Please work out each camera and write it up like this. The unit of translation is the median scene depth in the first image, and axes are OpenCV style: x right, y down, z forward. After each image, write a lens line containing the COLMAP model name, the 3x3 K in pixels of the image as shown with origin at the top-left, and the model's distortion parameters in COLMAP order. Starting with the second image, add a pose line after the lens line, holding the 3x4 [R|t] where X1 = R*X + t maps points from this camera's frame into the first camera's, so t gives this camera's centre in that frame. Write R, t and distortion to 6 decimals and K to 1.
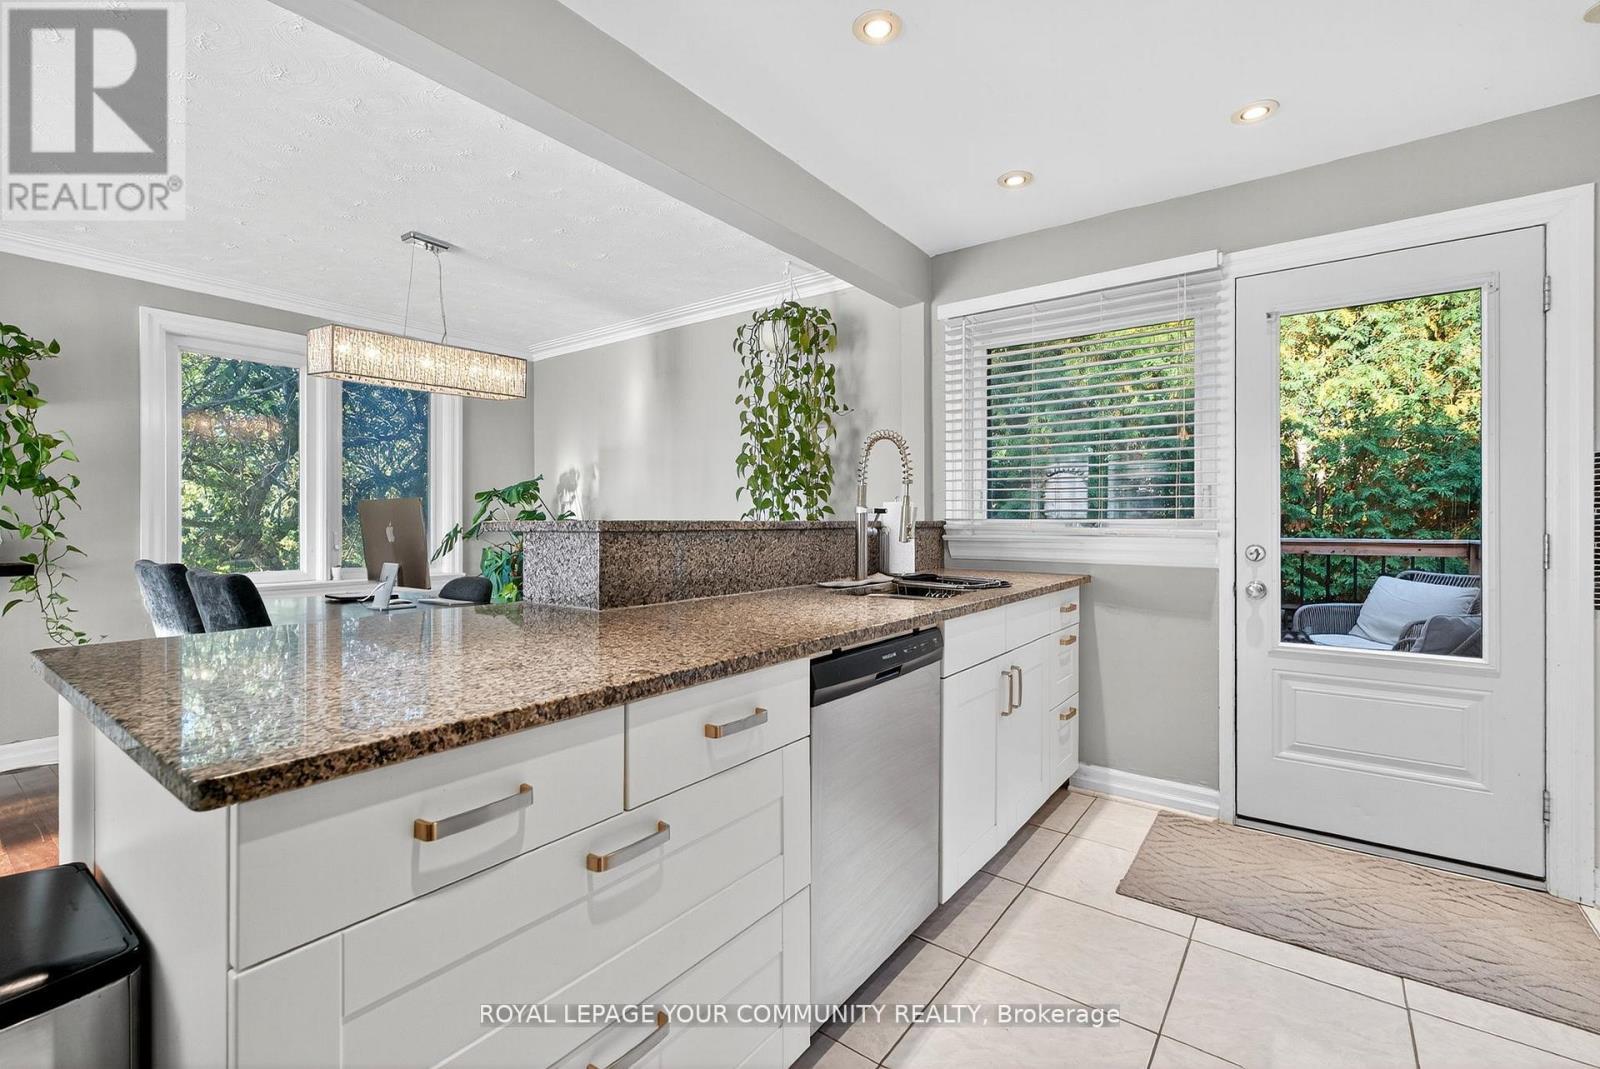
lens RADIAL K [[705.9, 0, 798.4], [0, 705.9, 522.9], [0, 0, 1]] dist [0.008381, -0.000494]
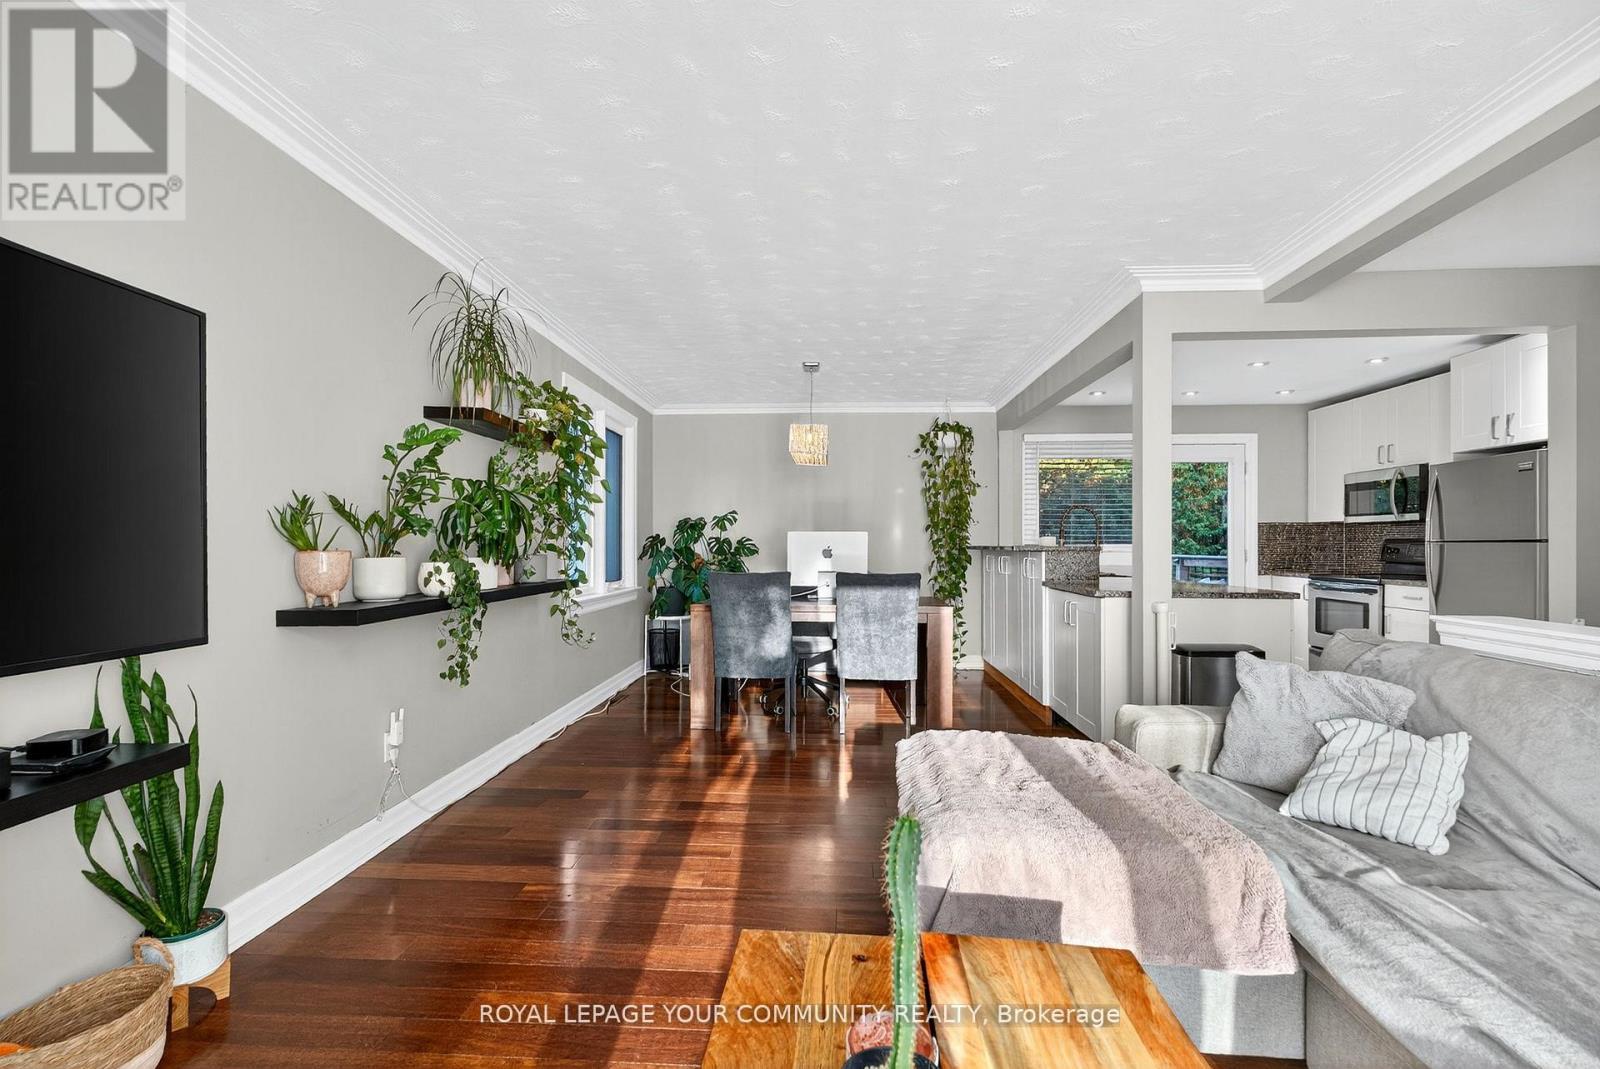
lens RADIAL K [[705.9, 0, 796.9], [0, 705.9, 537.6], [0, 0, 1]] dist [0.008381, -0.000494]
pose [[0.838237, 0.005607, 0.545278, -1.600226], [-0.000128, 0.999949, -0.010085, -0.004192], [-0.545307, 0.008384, 0.838195, -0.316474]]
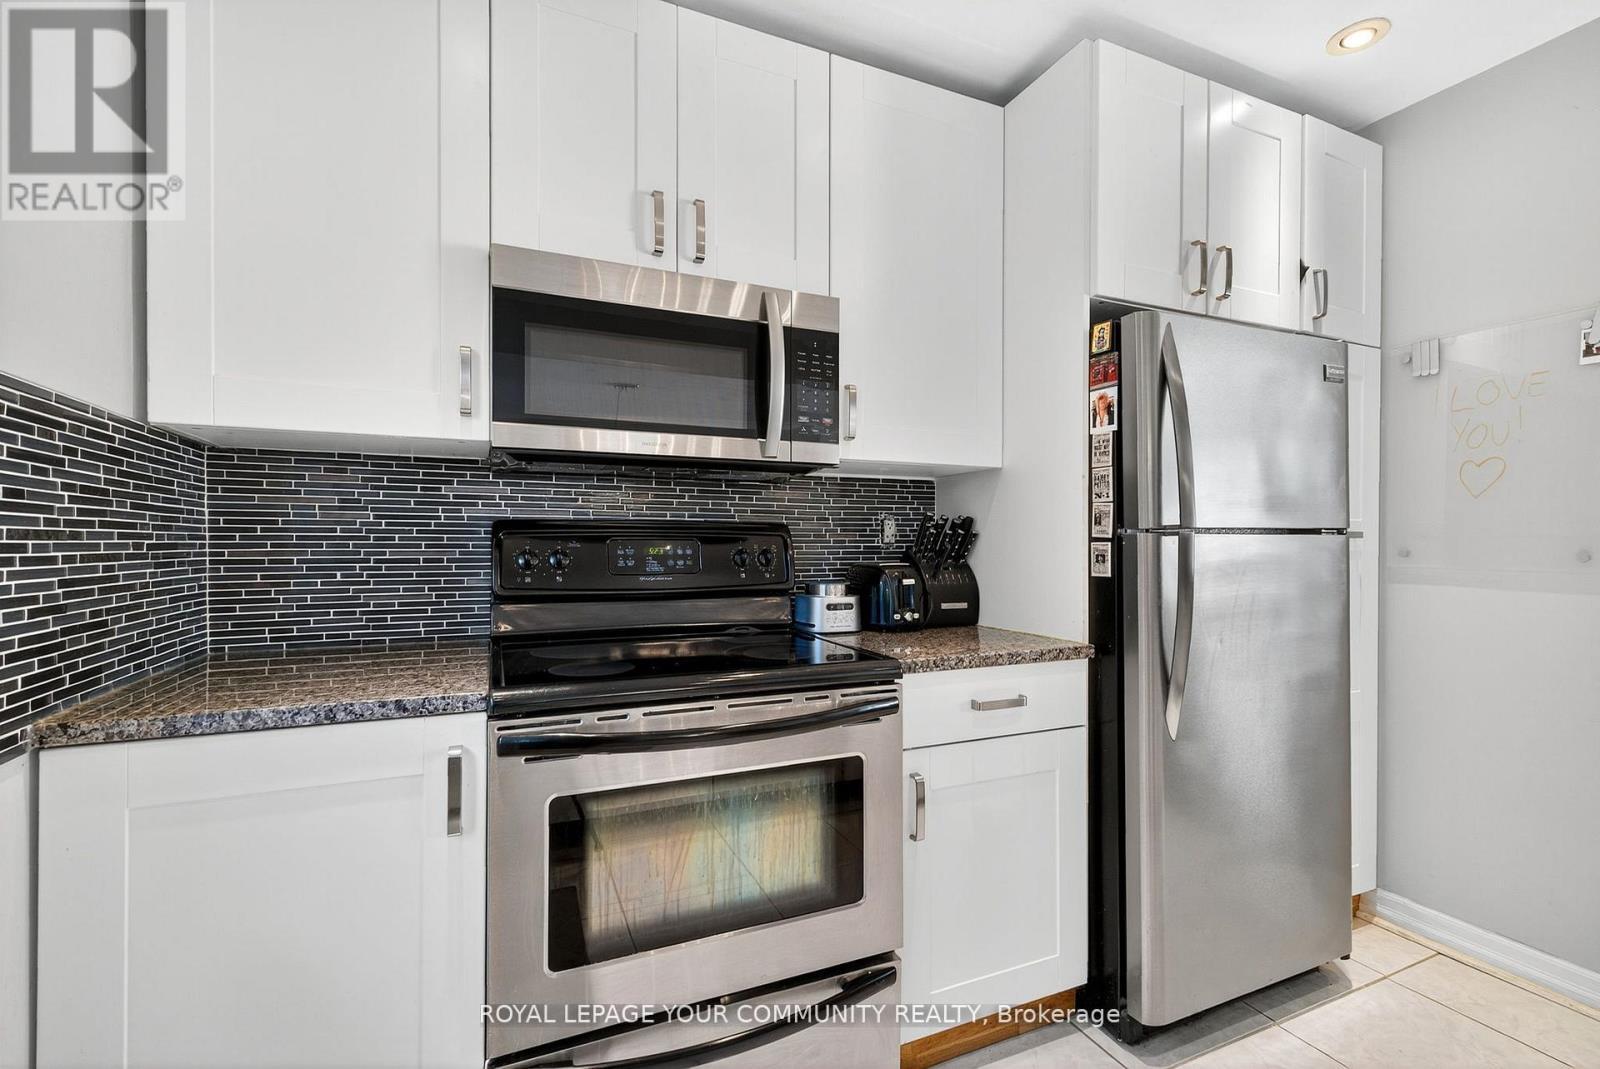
lens RADIAL K [[705.9, 0, 799.5], [0, 705.9, 541.1], [0, 0, 1]] dist [0.008381, -0.000494]
pose [[-0.875746, -0.000442, 0.482772, 0.375118], [0.000620, 0.999998, 0.002039, -0.004381], [-0.482772, 0.002085, -0.875744, 0.826376]]
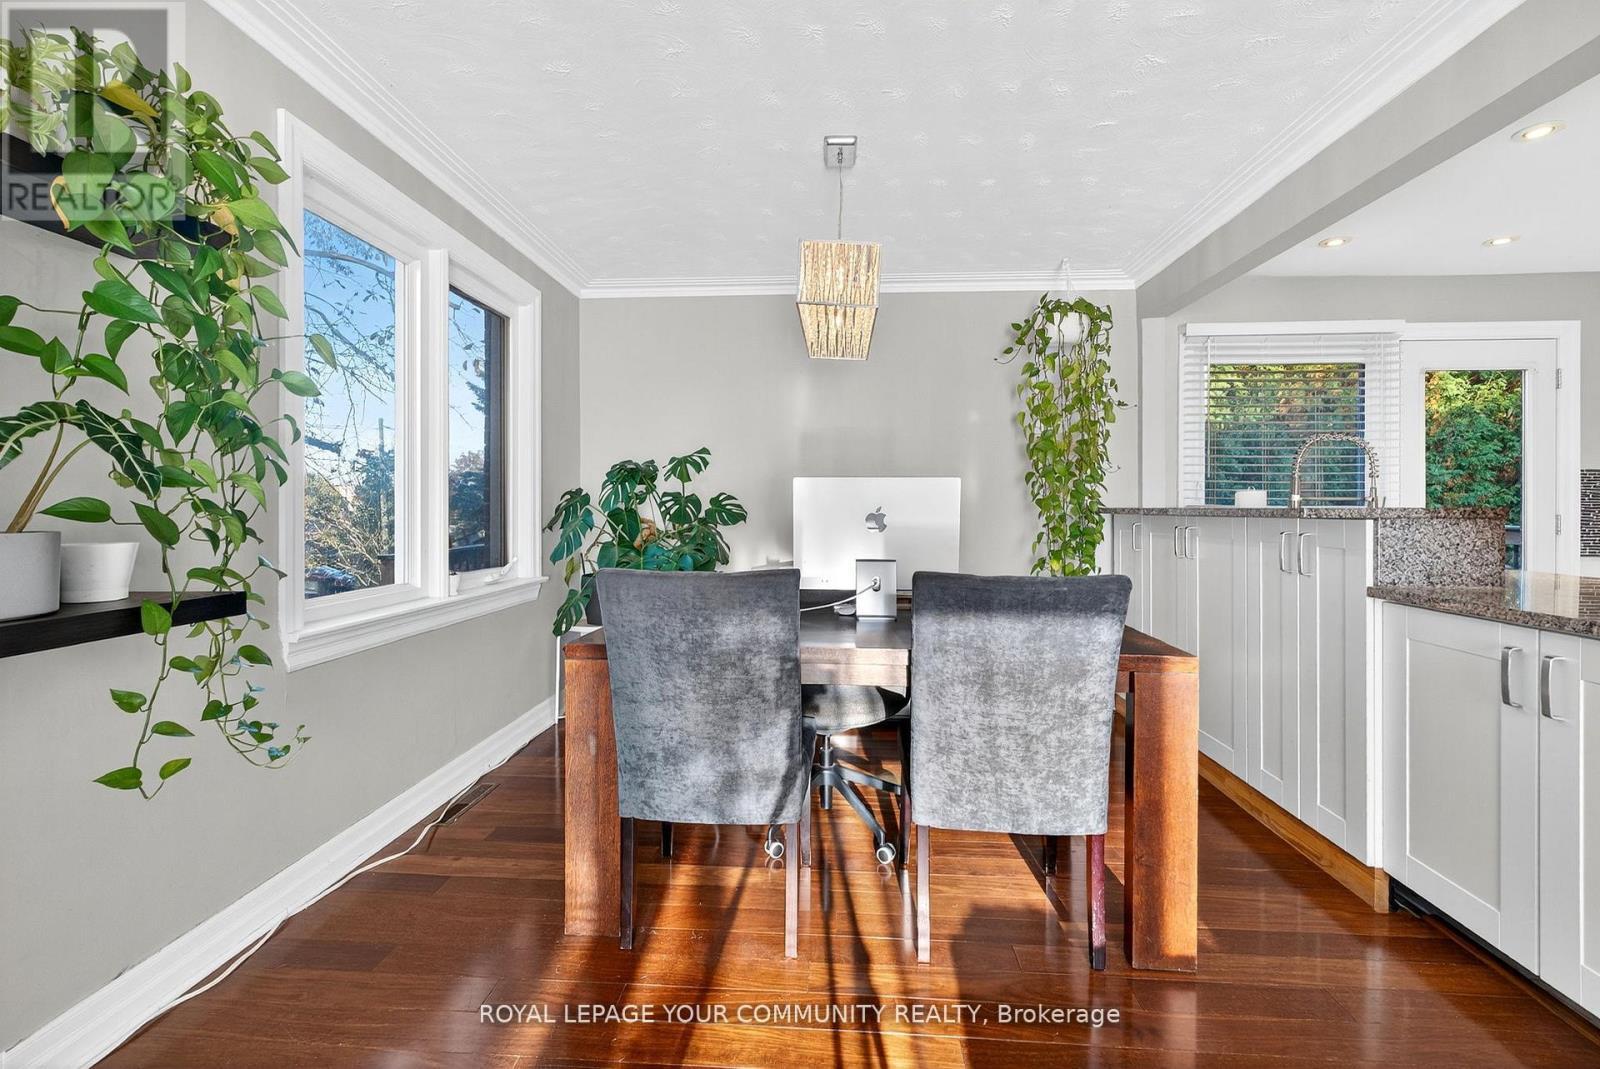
lens RADIAL K [[705.9, 0, 808.2], [0, 705.9, 506.1], [0, 0, 1]] dist [0.008381, -0.000494]
pose [[0.837530, 0.001792, 0.546388, -1.124599], [-0.000794, 0.999998, -0.002062, -0.000339], [-0.546391, 0.001293, 0.837529, 0.423970]]
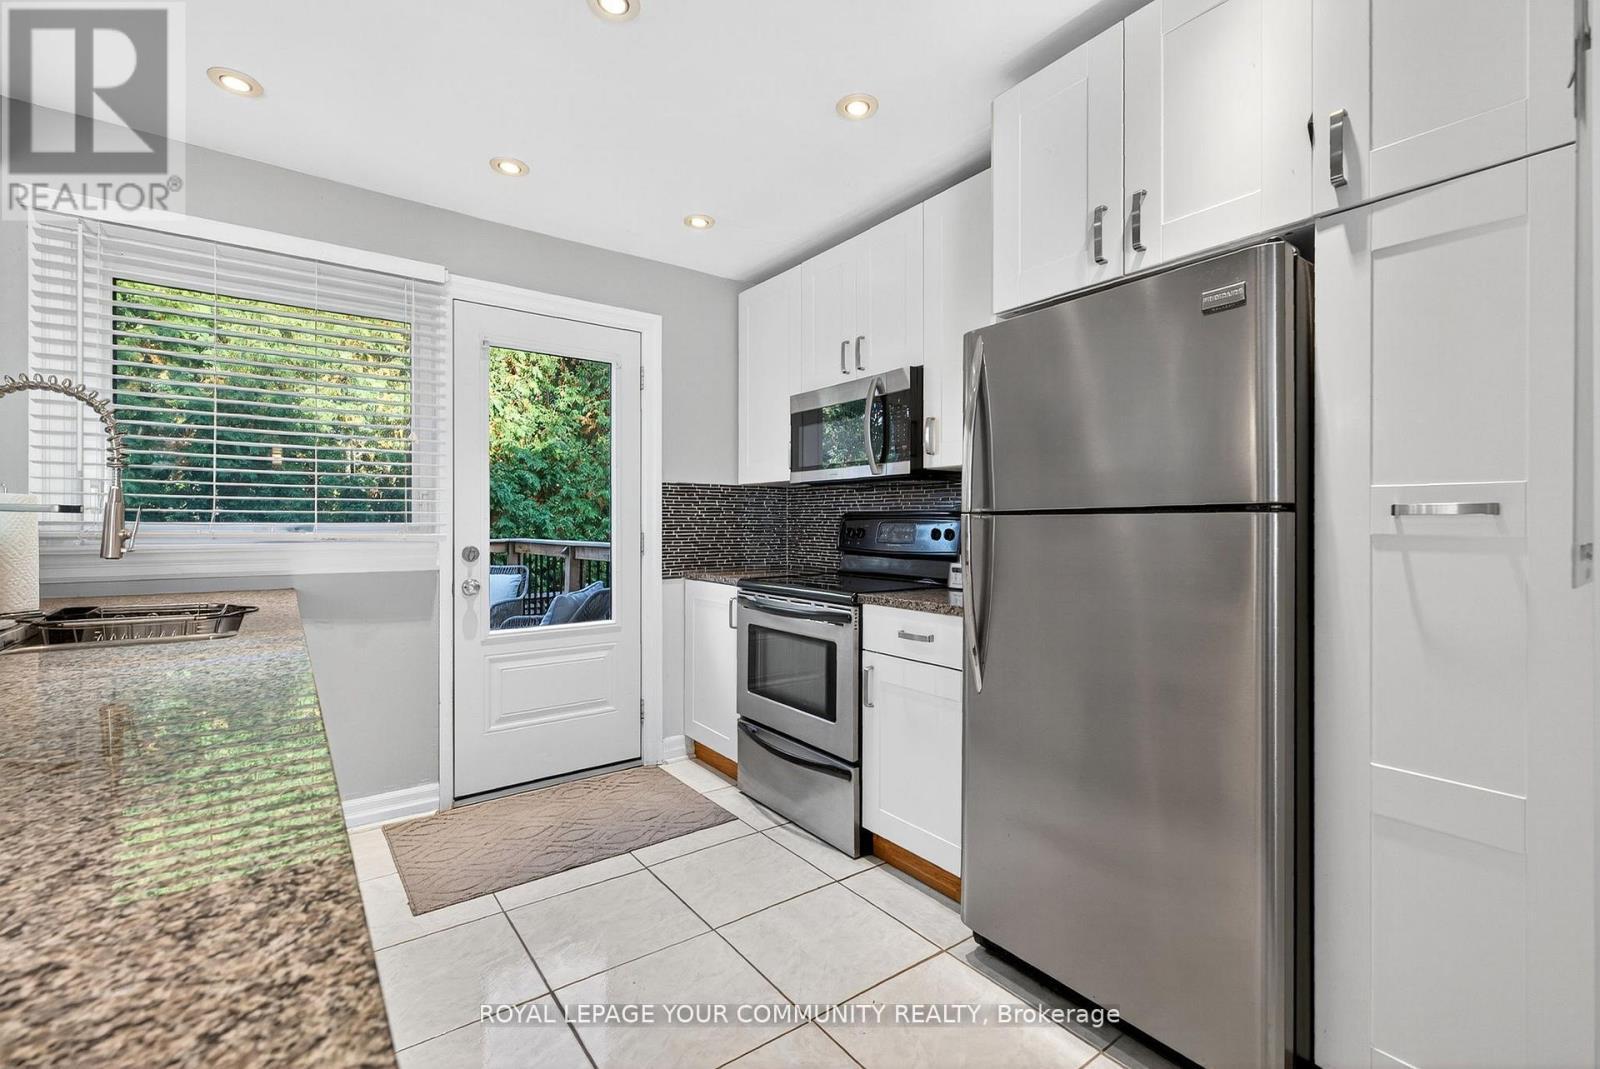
lens RADIAL K [[705.9, 0, 801.4], [0, 705.9, 525.8], [0, 0, 1]] dist [0.008381, -0.000494]
pose [[0.285077, -0.001928, 0.958503, -0.259808], [0.003136, 0.999995, 0.001078, -0.000671], [-0.958500, 0.002698, 0.285081, 0.190536]]
